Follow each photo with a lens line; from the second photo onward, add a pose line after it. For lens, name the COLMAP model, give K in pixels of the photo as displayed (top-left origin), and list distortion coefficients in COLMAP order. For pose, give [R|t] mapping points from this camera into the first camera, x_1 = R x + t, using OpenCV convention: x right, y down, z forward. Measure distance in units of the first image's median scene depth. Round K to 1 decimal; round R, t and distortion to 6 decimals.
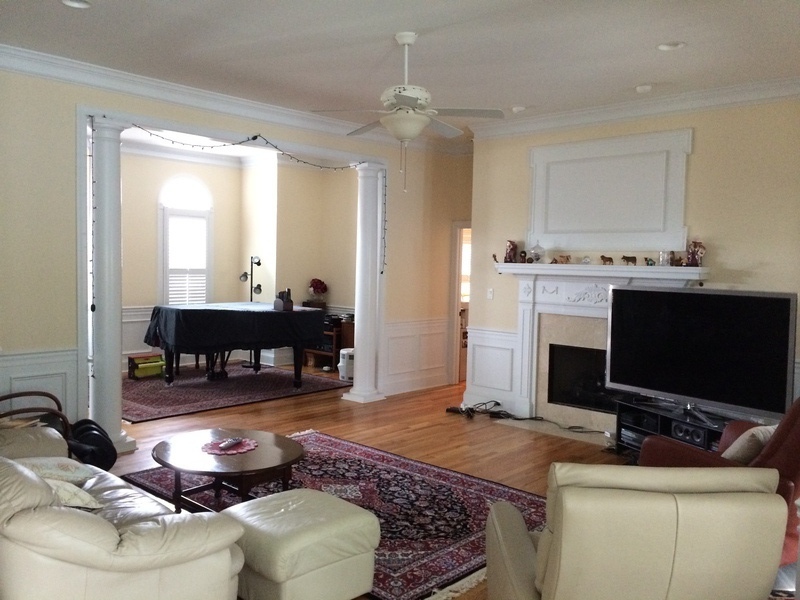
lens RADIAL K [[681.8, 0, 403.0], [0, 681.8, 298.6], [0, 0, 1]] dist [0.093059, -0.128370]
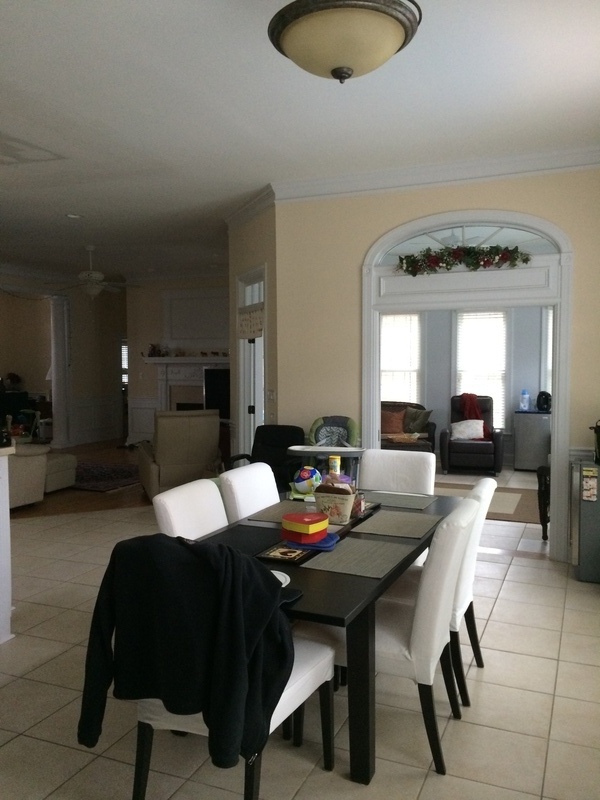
lens RADIAL K [[681.8, 0, 296.1], [0, 681.8, 398.6], [0, 0, 1]] dist [0.093059, -0.128370]
pose [[0.942766, -0.044009, 0.330540, -0.072892], [0.043908, 0.999005, 0.007776, 0.054498], [-0.330553, 0.007183, 0.943760, -0.734762]]
